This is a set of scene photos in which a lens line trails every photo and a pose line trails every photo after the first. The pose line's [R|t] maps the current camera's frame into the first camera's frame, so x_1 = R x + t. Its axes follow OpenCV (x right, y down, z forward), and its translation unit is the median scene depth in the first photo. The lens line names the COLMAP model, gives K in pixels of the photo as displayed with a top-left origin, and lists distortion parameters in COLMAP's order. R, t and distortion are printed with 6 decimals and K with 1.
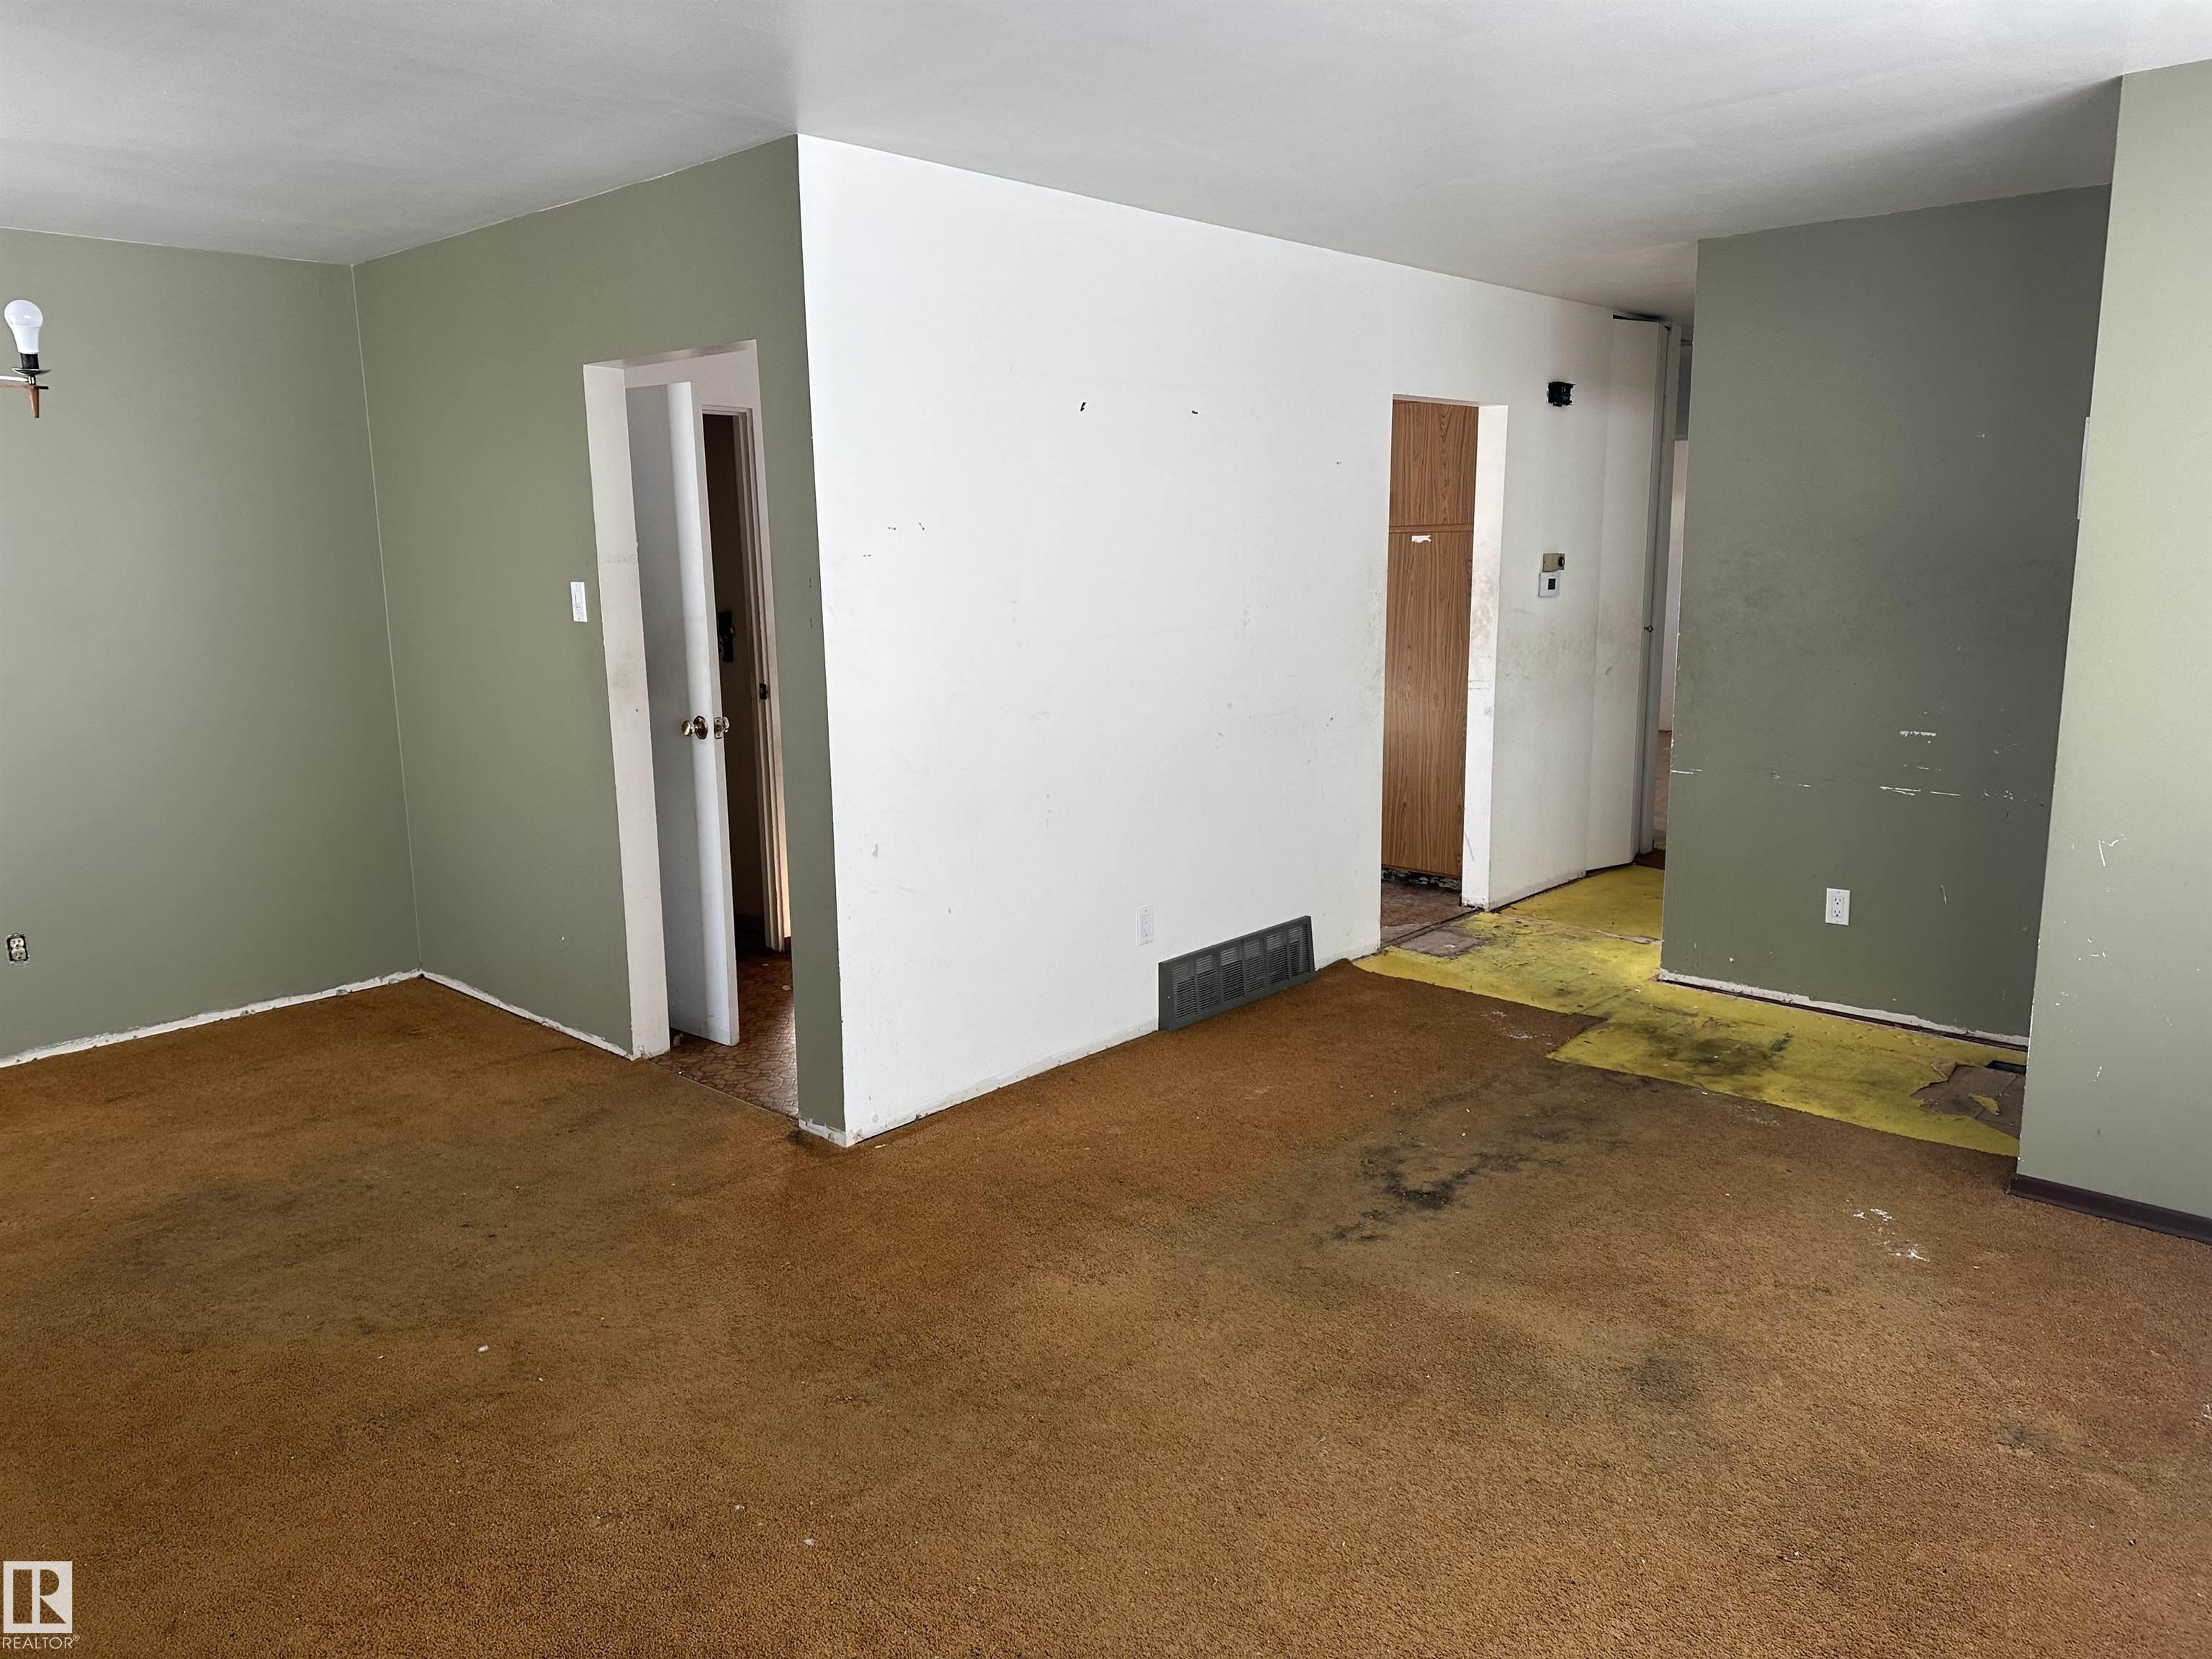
lens RADIAL K [[1545.2, 0, 1106.5], [0, 1545.2, 814.2], [0, 0, 1]] dist [0.034297, -0.026234]
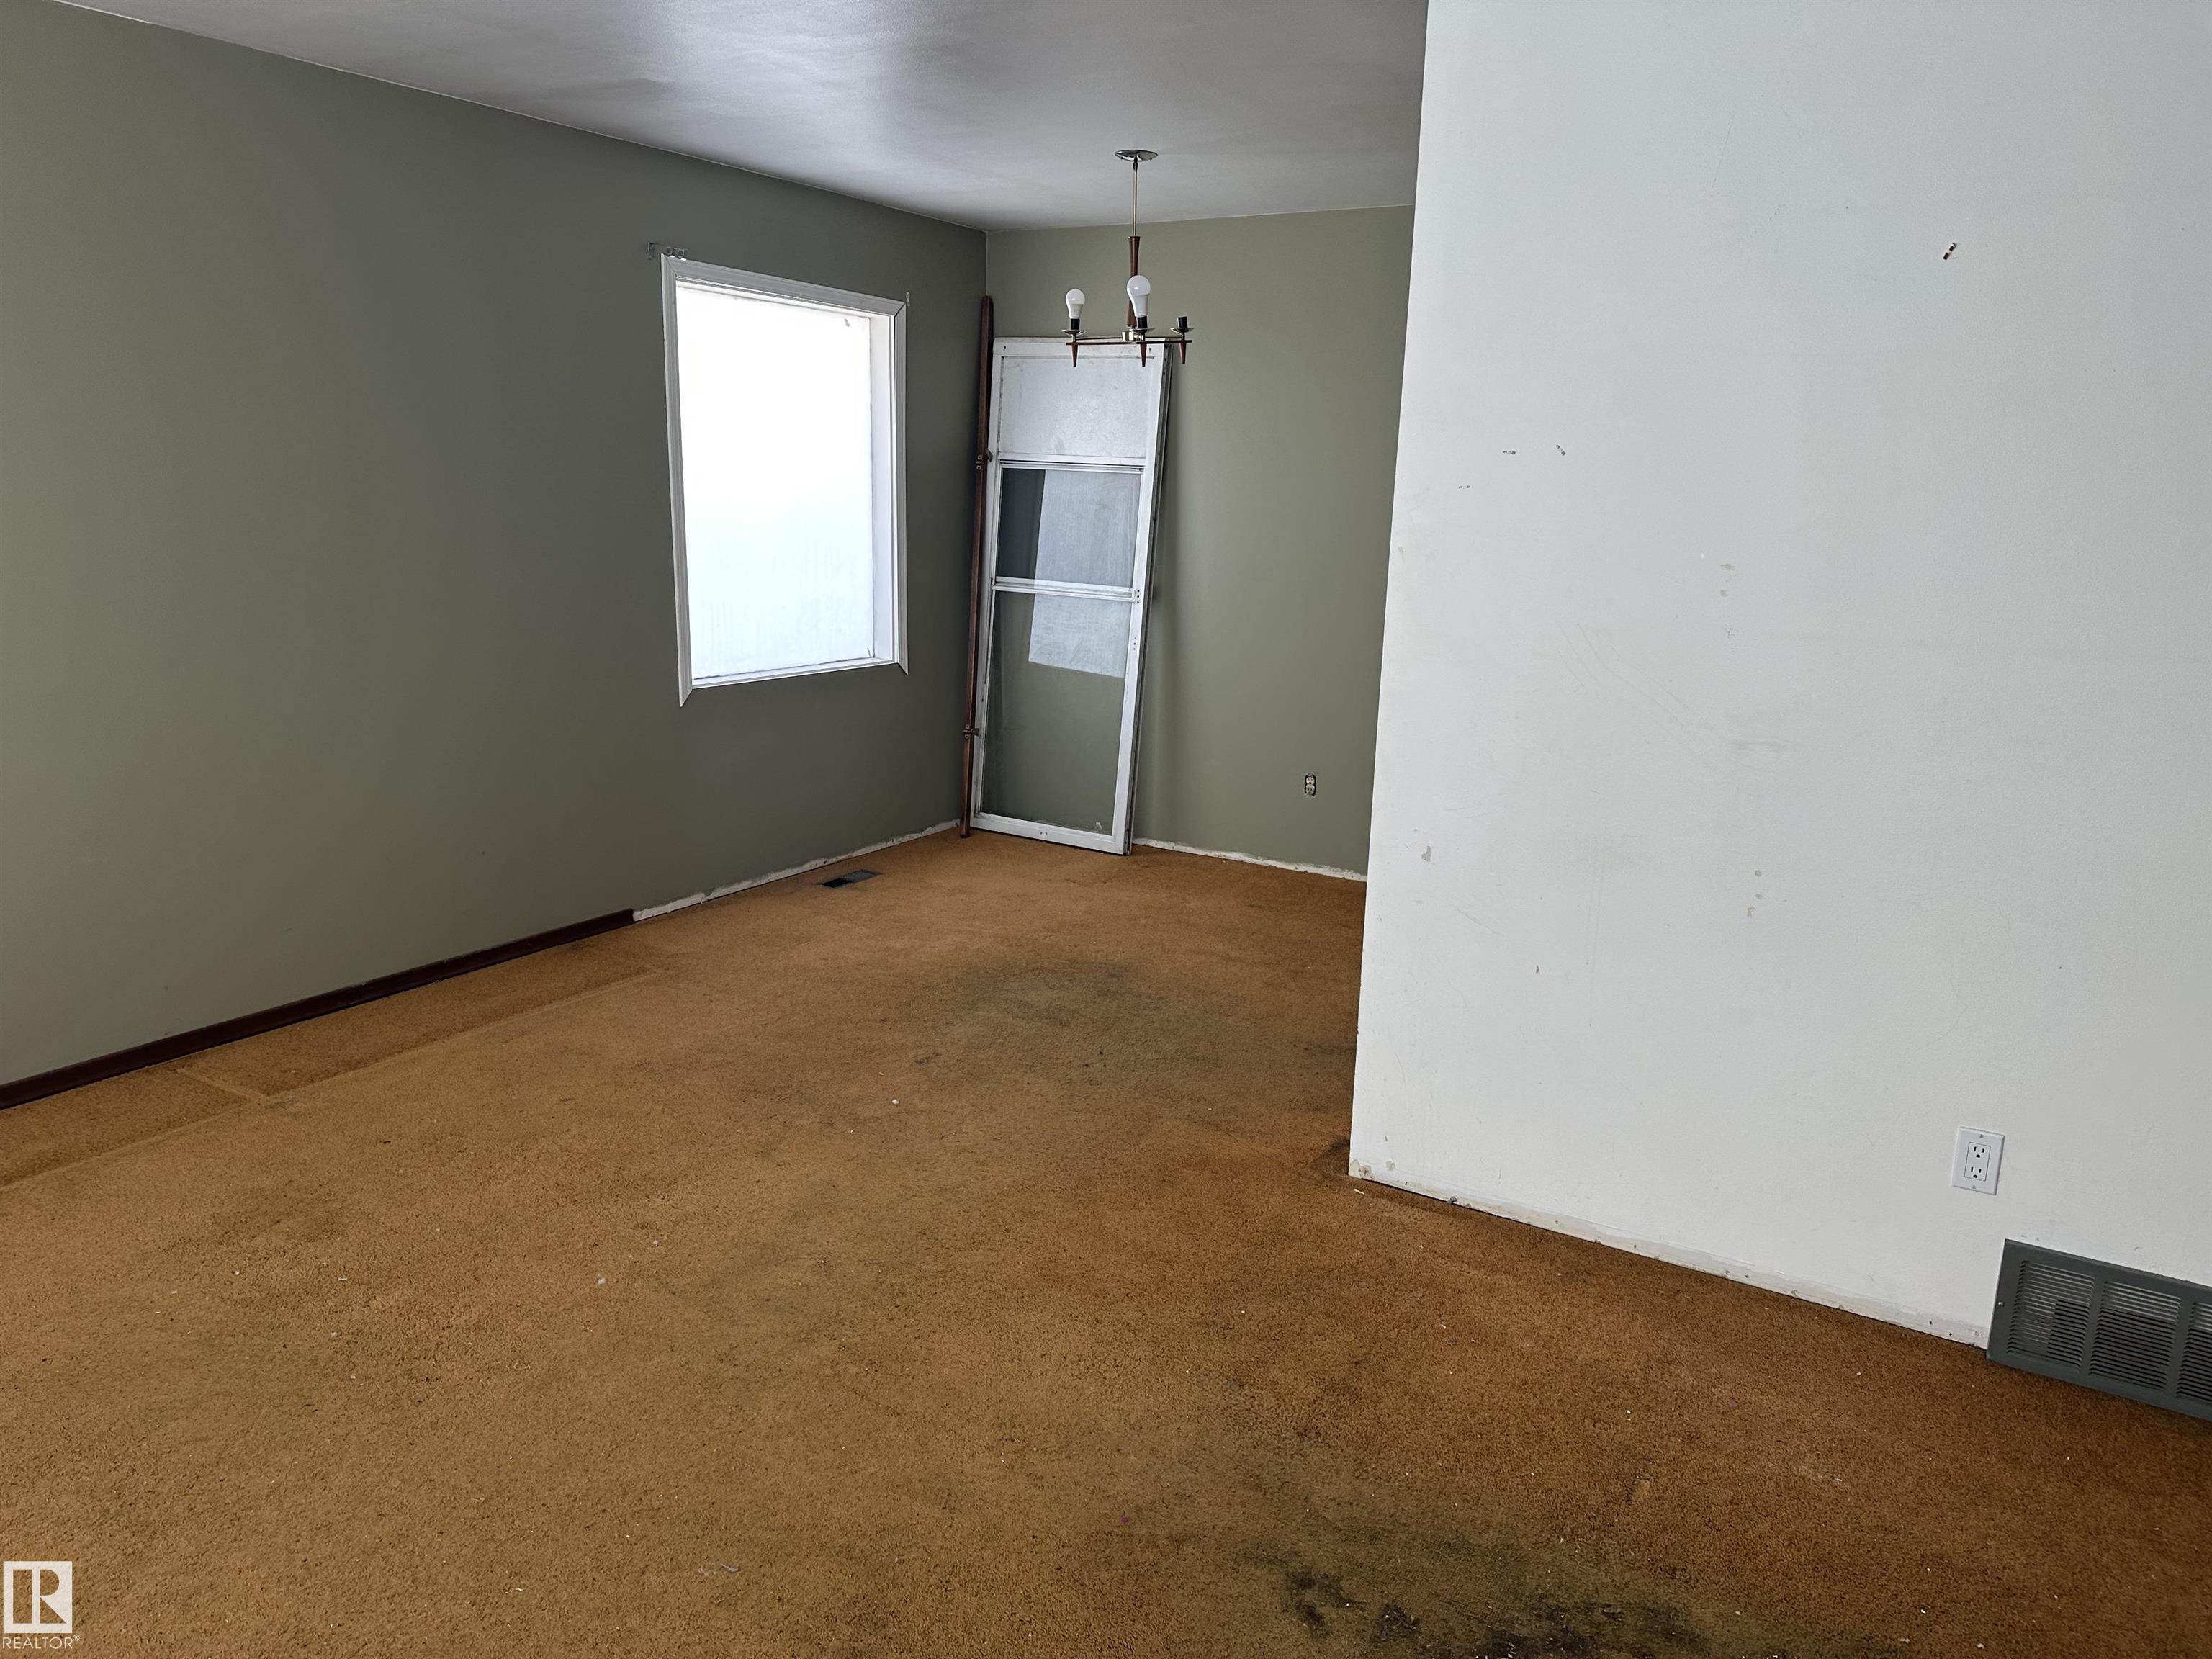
lens RADIAL K [[1545.2, 0, 1148.3], [0, 1545.2, 814.2], [0, 0, 1]] dist [0.034297, -0.026234]
pose [[0.214749, 0.229037, -0.949434, 0.570304], [-0.215589, 0.959251, 0.182642, -0.109611], [0.952578, 0.165465, 0.255376, 0.625186]]
